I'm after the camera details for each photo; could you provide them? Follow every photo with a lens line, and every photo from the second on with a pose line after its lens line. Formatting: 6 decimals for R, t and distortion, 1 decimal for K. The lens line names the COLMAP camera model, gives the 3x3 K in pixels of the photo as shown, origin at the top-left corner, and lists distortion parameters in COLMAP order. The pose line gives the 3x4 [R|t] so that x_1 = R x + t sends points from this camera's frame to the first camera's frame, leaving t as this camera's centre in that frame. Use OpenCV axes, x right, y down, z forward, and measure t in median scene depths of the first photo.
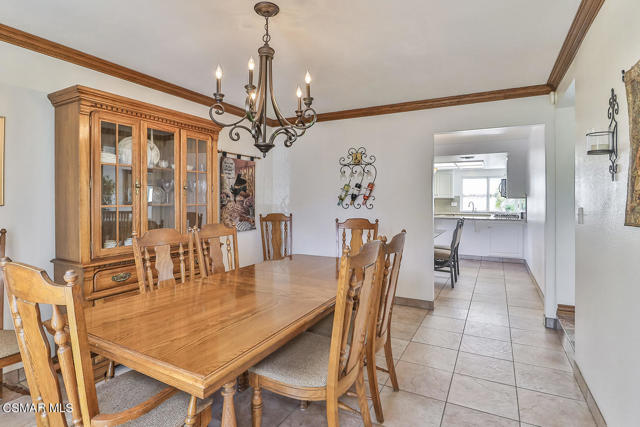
lens RADIAL K [[333.5, 0, 322.0], [0, 333.5, 201.3], [0, 0, 1]] dist [0.001520, 0.000193]
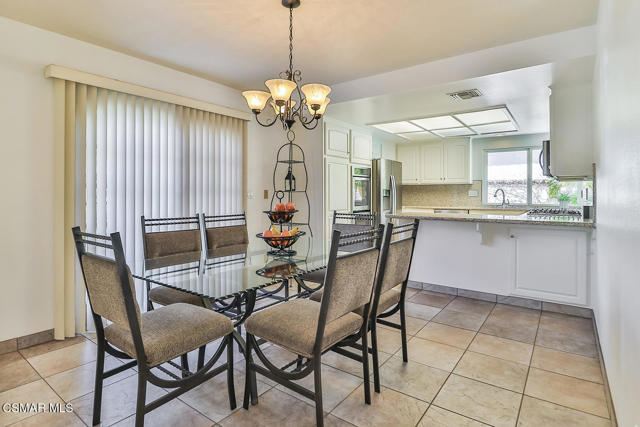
lens RADIAL K [[338.2, 0, 318.0], [0, 338.2, 184.9], [0, 0, 1]] dist [0.002981, 0.000460]
pose [[0.986775, -0.005761, -0.161993, 0.139974], [0.001222, 0.999604, -0.028102, 0.007309], [0.162090, 0.027532, 0.986392, 0.212029]]
